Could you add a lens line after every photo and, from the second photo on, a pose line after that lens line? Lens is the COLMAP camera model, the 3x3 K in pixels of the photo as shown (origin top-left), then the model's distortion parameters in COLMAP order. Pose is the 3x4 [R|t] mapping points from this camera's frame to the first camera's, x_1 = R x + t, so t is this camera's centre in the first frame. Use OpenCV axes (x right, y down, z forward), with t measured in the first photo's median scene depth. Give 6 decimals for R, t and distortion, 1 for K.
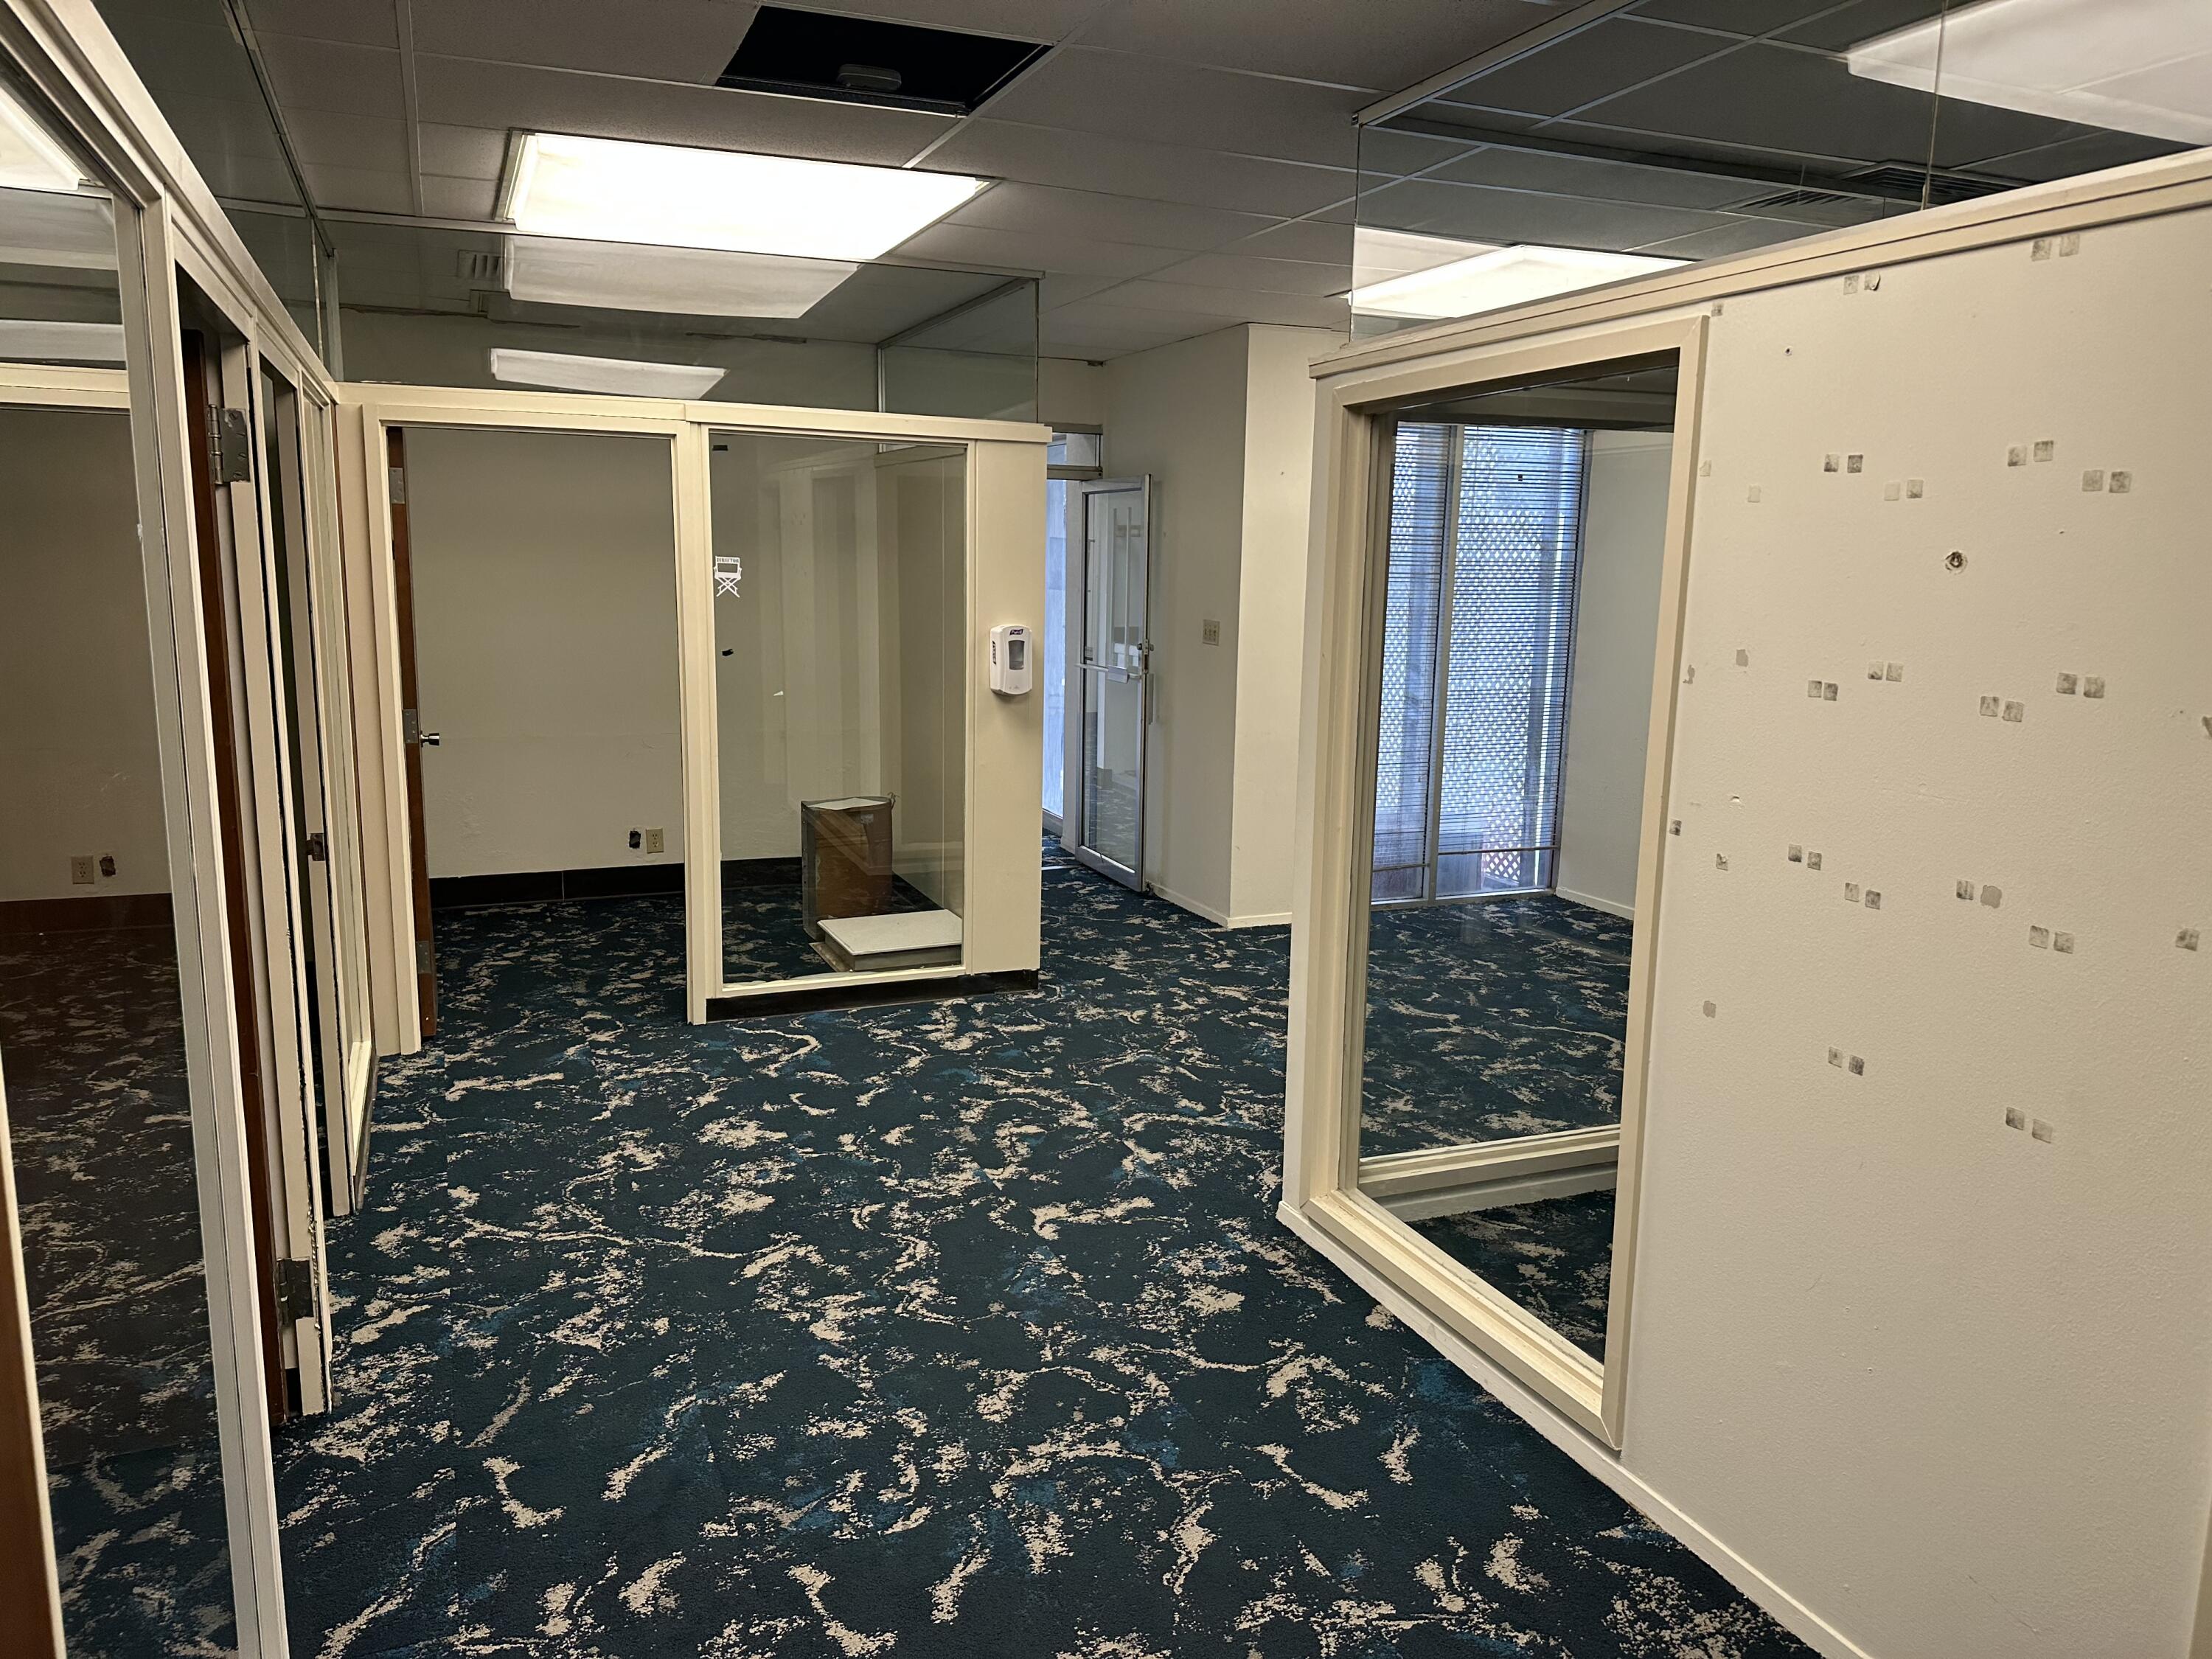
lens RADIAL K [[1522.0, 0, 1119.3], [0, 1522.0, 835.4], [0, 0, 1]] dist [0.132174, -0.182102]
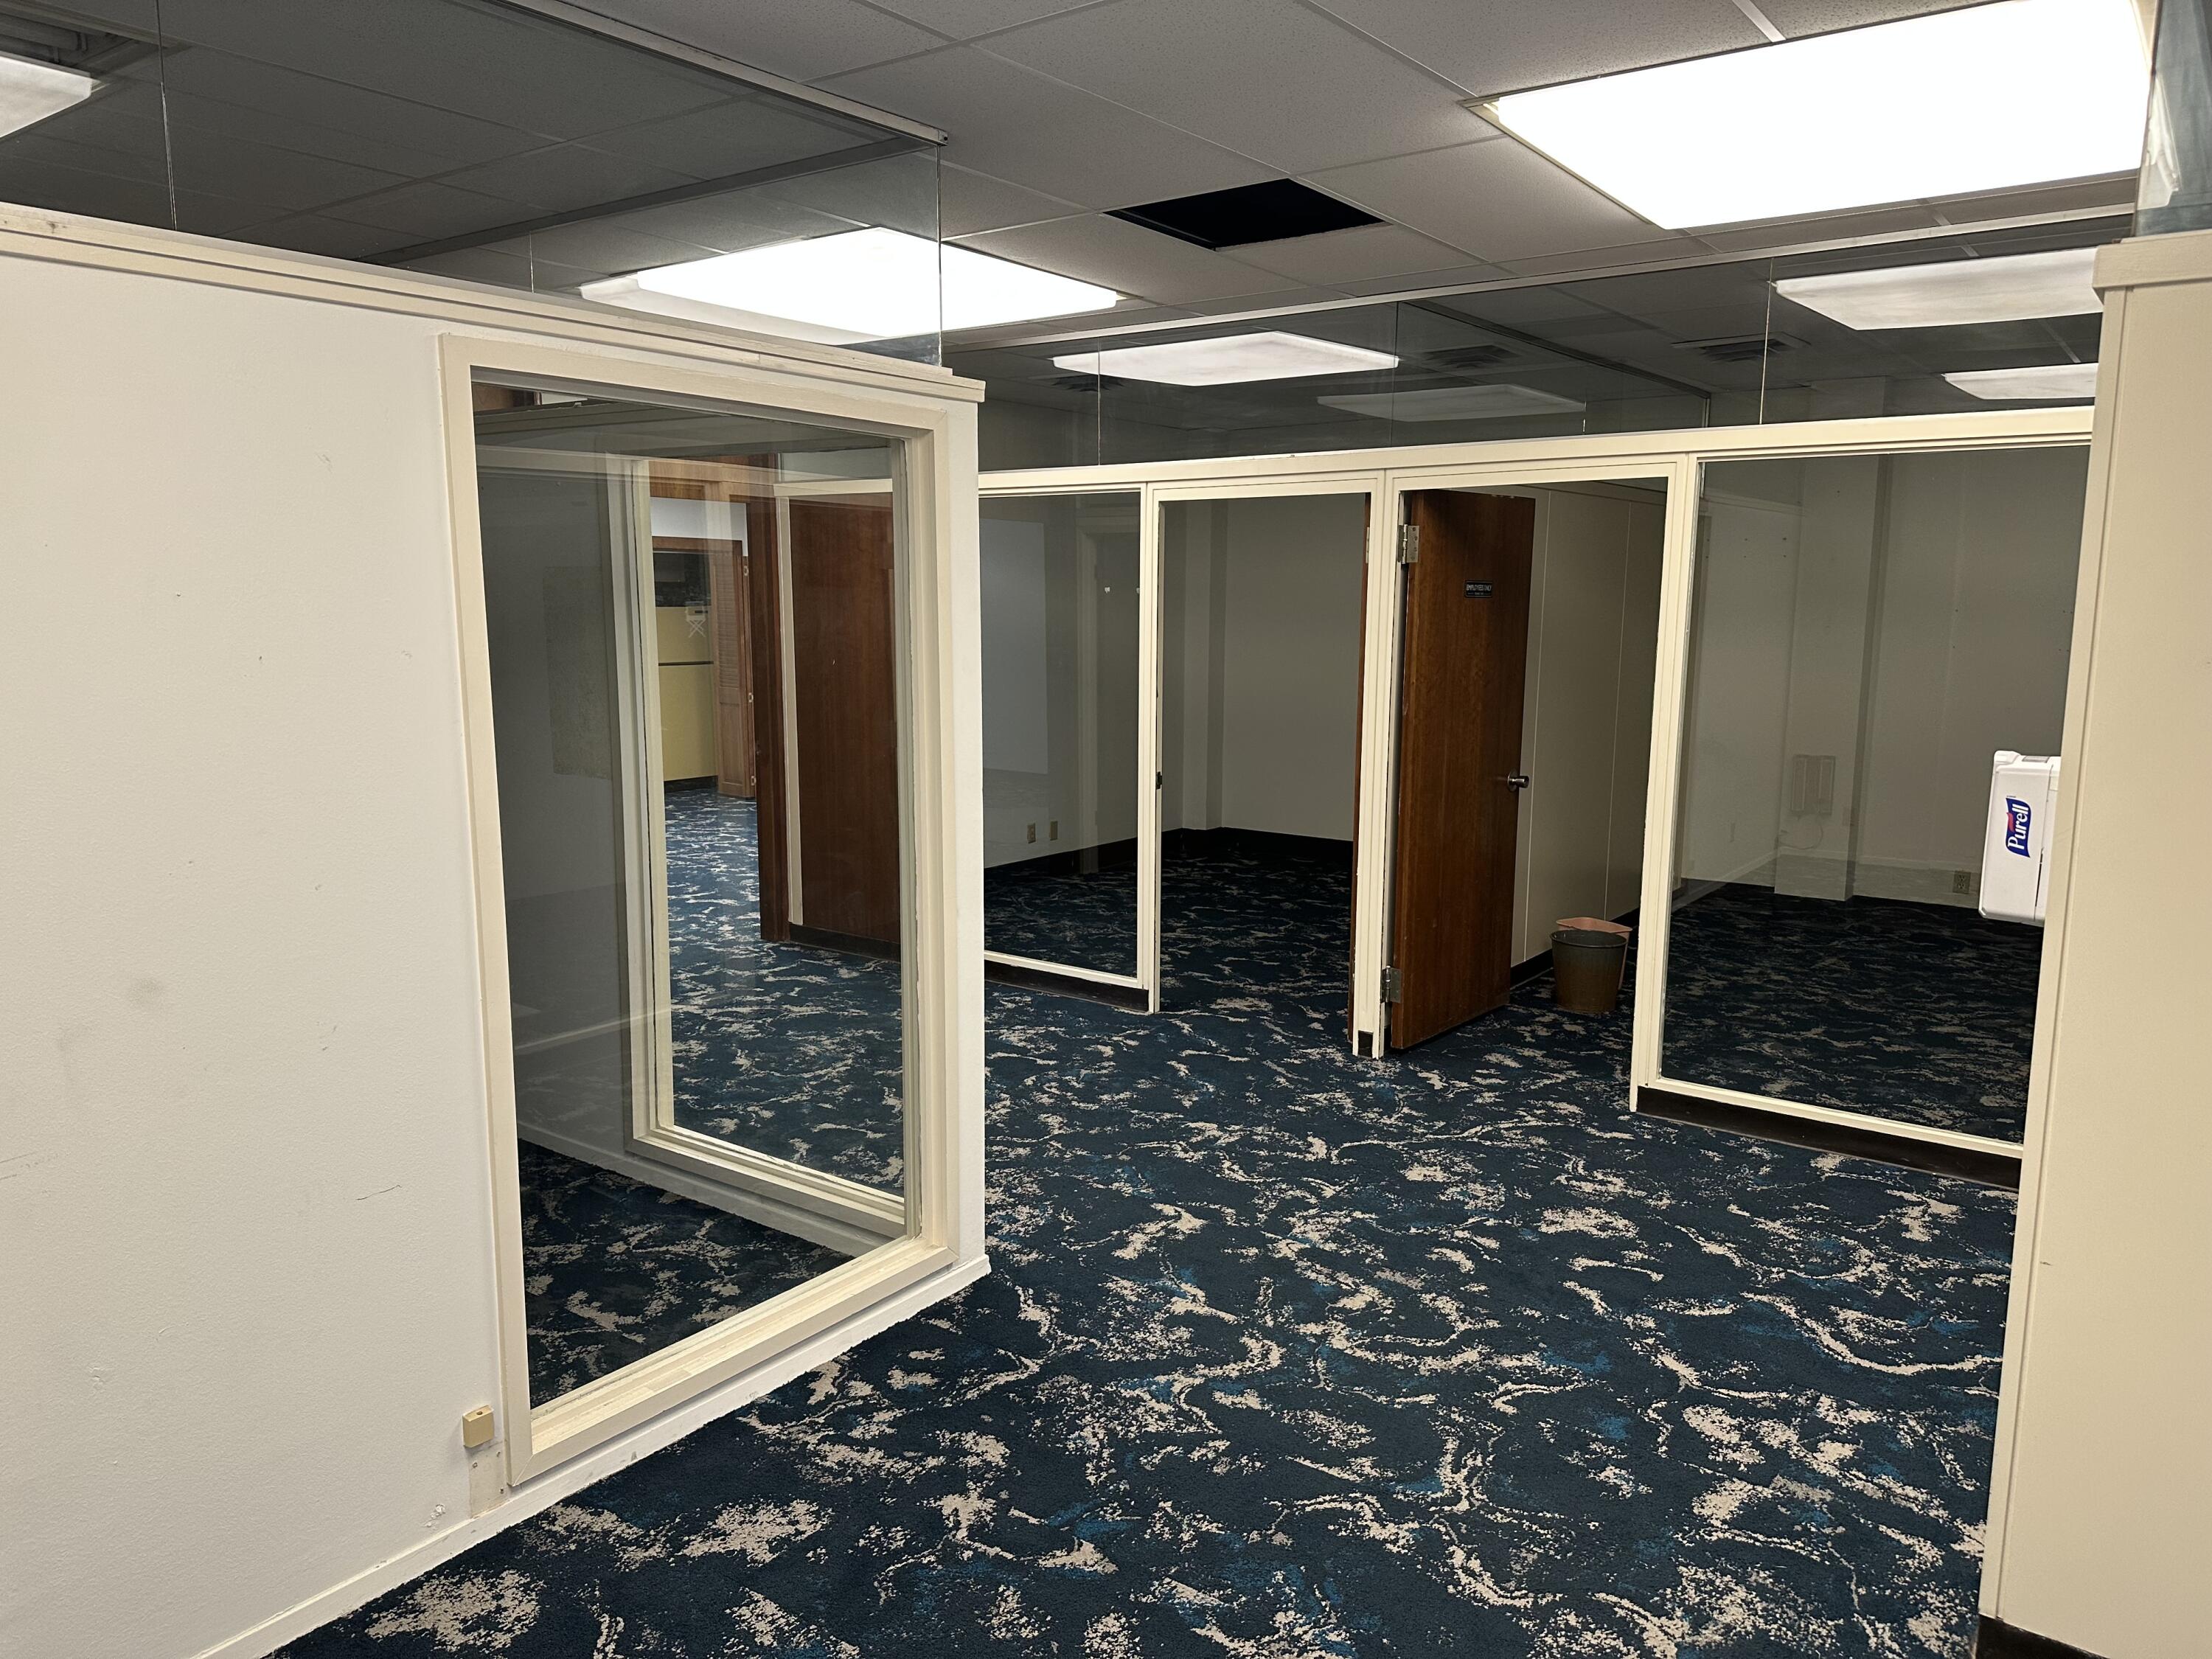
lens RADIAL K [[1546.0, 0, 1109.3], [0, 1546.0, 825.9], [0, 0, 1]] dist [0.084226, -0.111238]
pose [[-0.864716, 0.054162, -0.499333, 0.451918], [-0.107266, 0.951318, 0.288944, -0.271429], [0.490674, 0.303416, -0.816810, 1.549619]]
